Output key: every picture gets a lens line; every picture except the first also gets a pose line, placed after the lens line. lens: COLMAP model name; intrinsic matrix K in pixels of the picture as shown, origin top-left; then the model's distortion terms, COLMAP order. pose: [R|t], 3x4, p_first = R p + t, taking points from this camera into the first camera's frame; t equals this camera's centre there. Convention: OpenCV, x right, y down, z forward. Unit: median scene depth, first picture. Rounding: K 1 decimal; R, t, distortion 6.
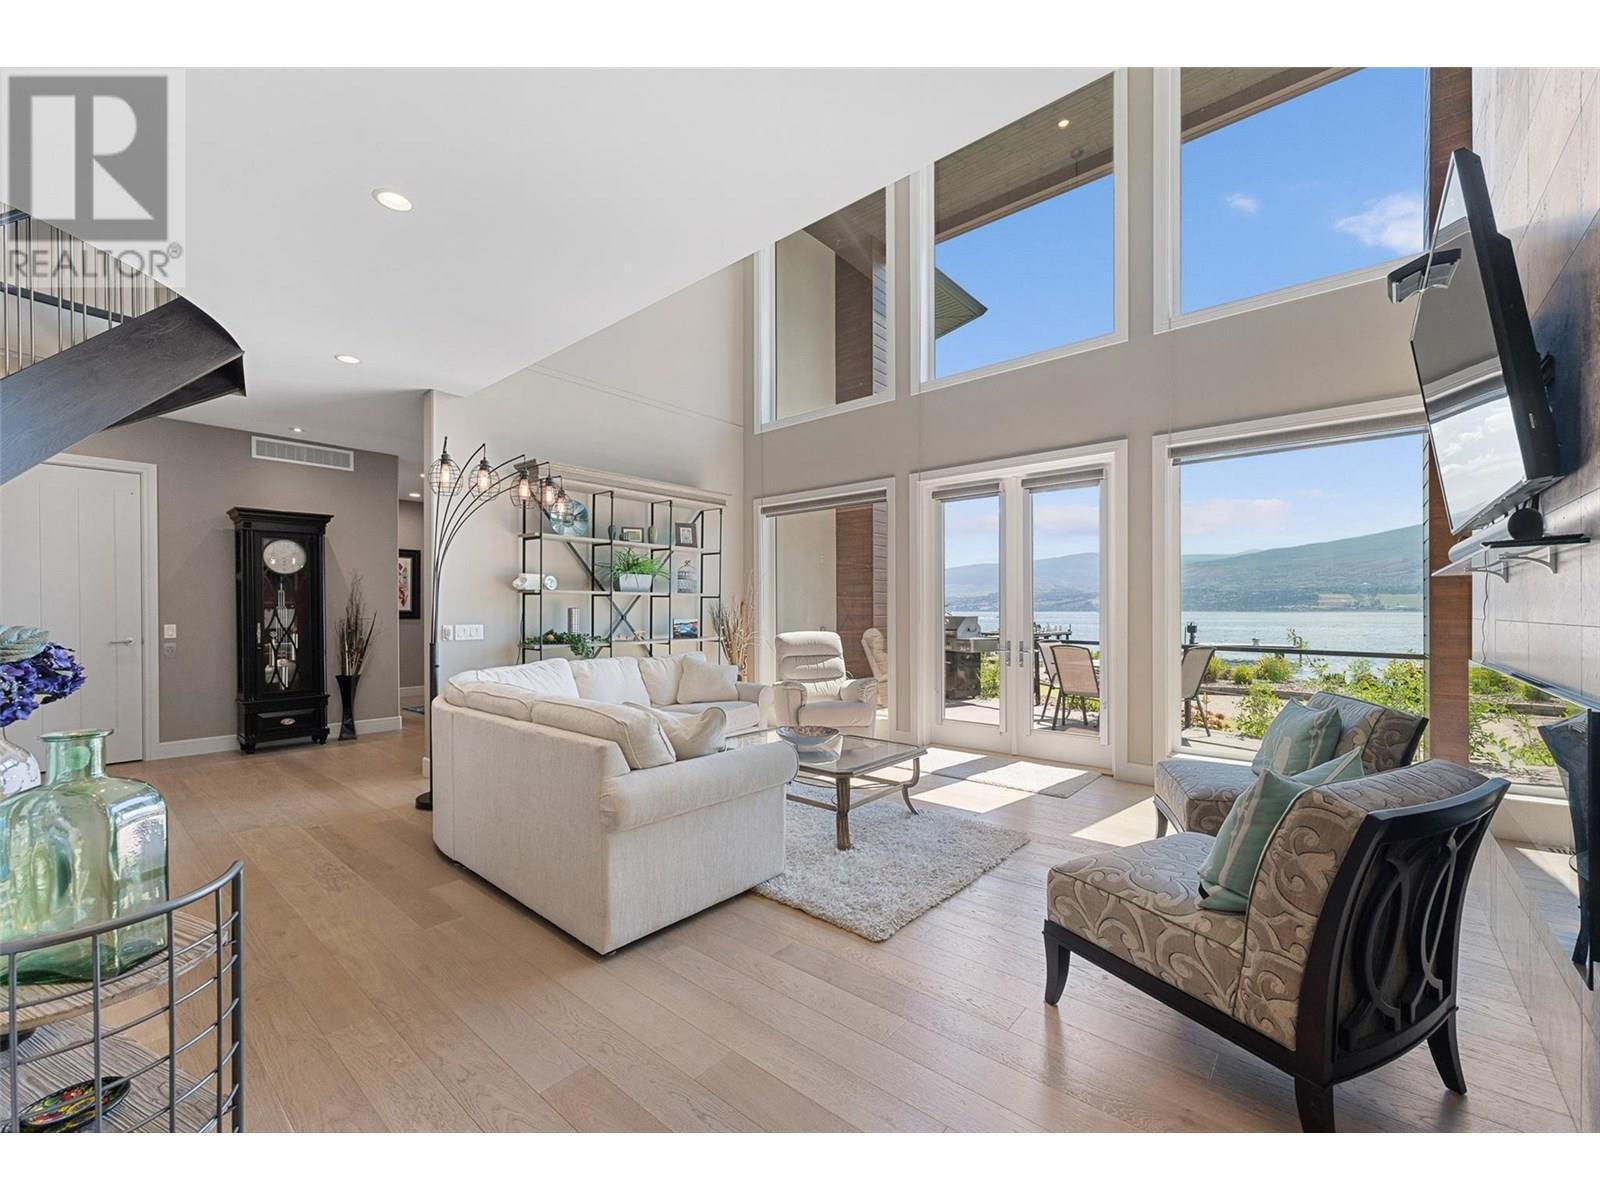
lens RADIAL K [[655.7, 0, 794.3], [0, 655.7, 604.4], [0, 0, 1]] dist [0.013221, -0.000014]
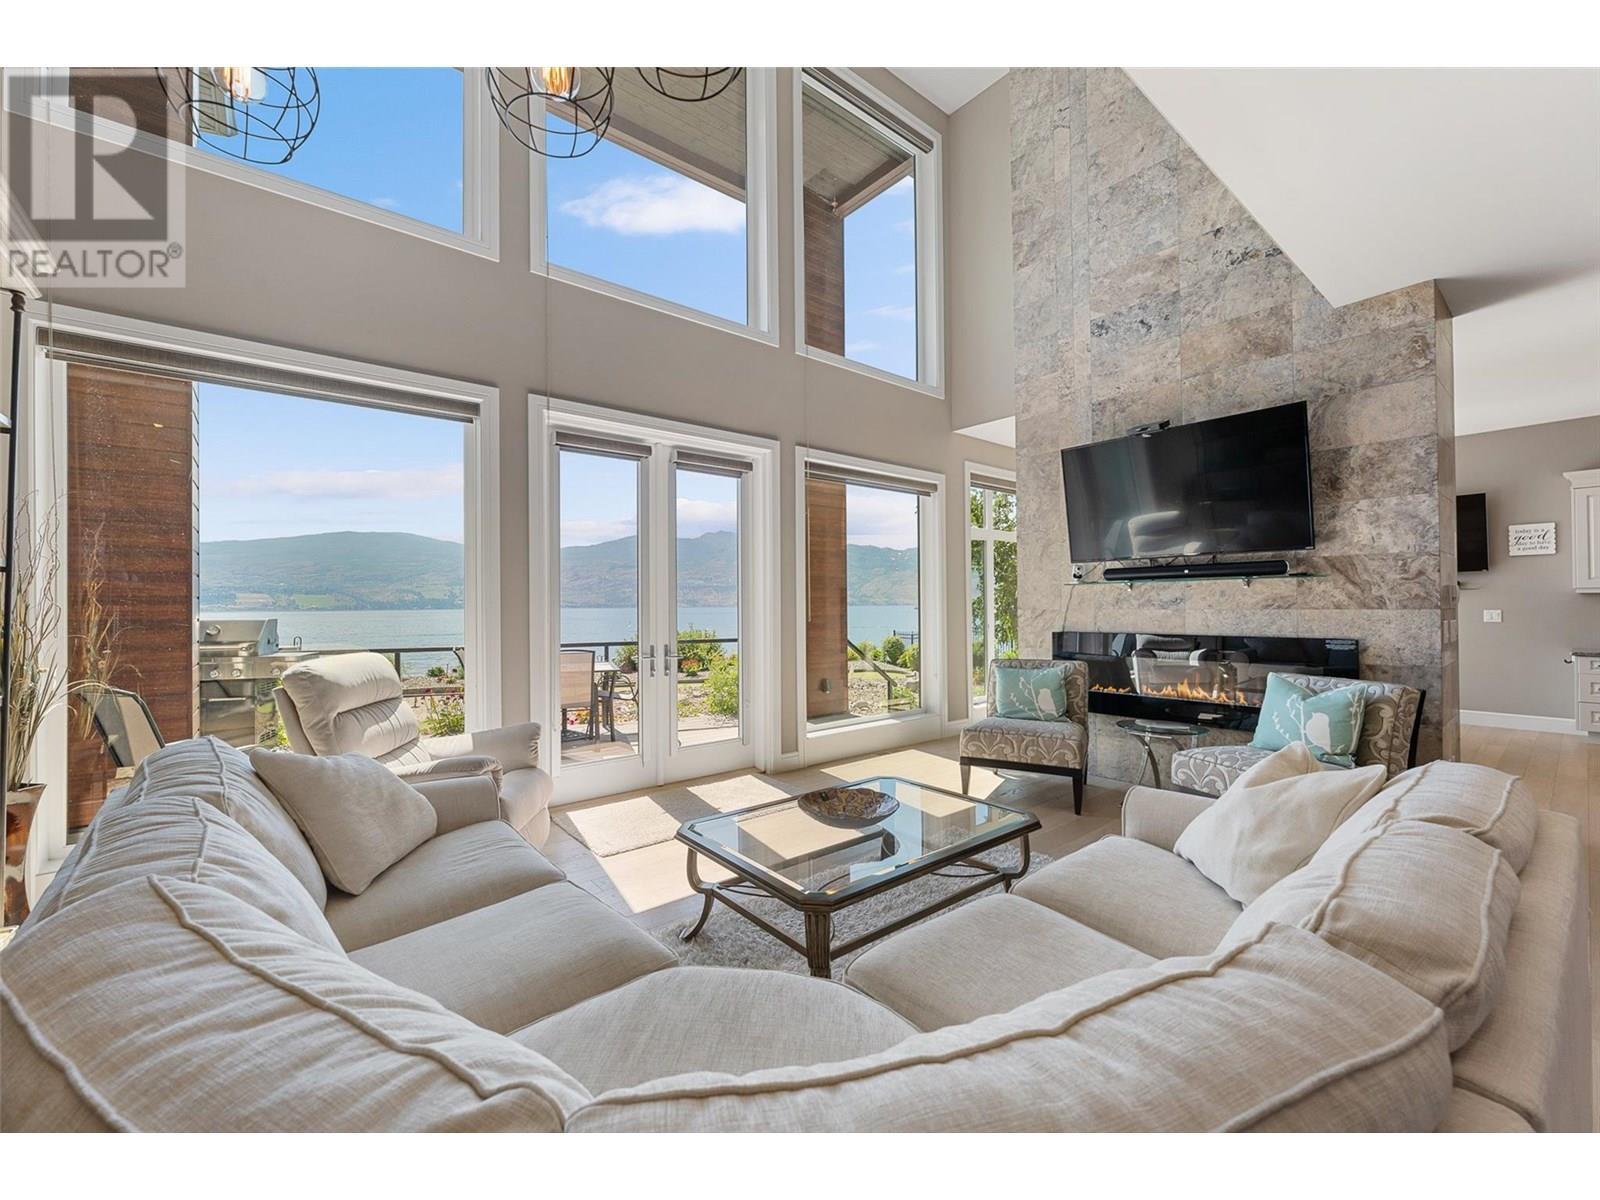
lens RADIAL K [[655.7, 0, 794.3], [0, 655.7, 604.4], [0, 0, 1]] dist [0.013221, -0.000014]
pose [[0.167655, 0.001764, 0.985844, -0.410073], [-0.001853, 0.999997, -0.001474, 0.006510], [-0.985844, -0.001580, 0.167658, 0.647458]]
